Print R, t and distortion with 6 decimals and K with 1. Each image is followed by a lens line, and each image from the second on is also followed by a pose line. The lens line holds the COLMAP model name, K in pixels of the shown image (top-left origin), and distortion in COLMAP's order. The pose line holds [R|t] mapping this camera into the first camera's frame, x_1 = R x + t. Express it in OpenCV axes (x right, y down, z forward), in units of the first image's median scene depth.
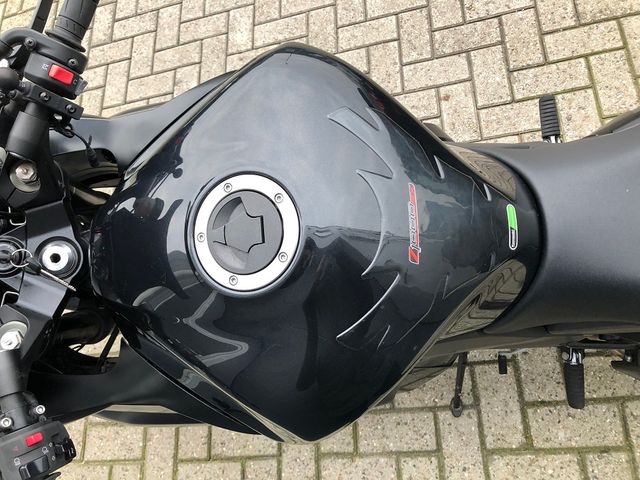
lens RADIAL K [[527.6, 0, 323.5], [0, 527.6, 237.7], [0, 0, 1]] dist [0.021260, -0.018856]
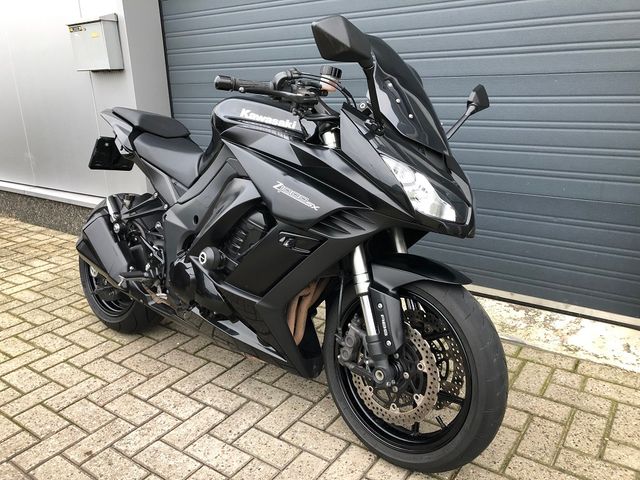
lens RADIAL K [[527.6, 0, 320.8], [0, 527.6, 242.6], [0, 0, 1]] dist [0.021260, -0.018856]
pose [[-0.742014, 0.127630, 0.658123, -0.815099], [0.667999, 0.058032, 0.741896, -0.742551], [0.056496, 0.990123, -0.128317, 0.757002]]
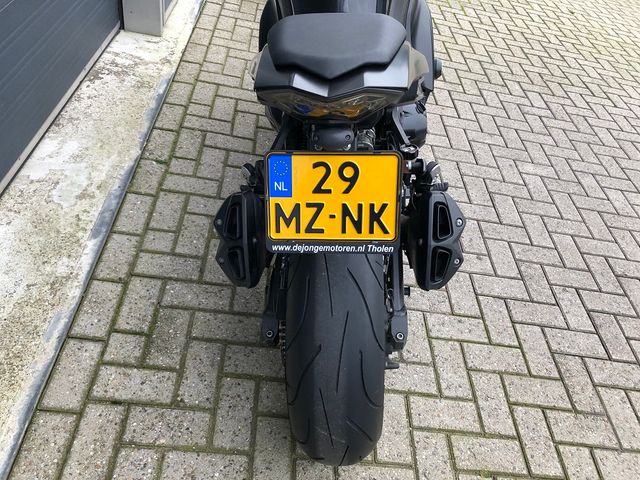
lens RADIAL K [[527.6, 0, 319.2], [0, 527.6, 235.5], [0, 0, 1]] dist [0.021260, -0.018856]
pose [[-0.086007, 0.856067, -0.509658, 0.852058], [-0.983944, 0.007312, 0.178327, -0.116243], [0.156387, 0.516813, 0.841693, -0.131227]]
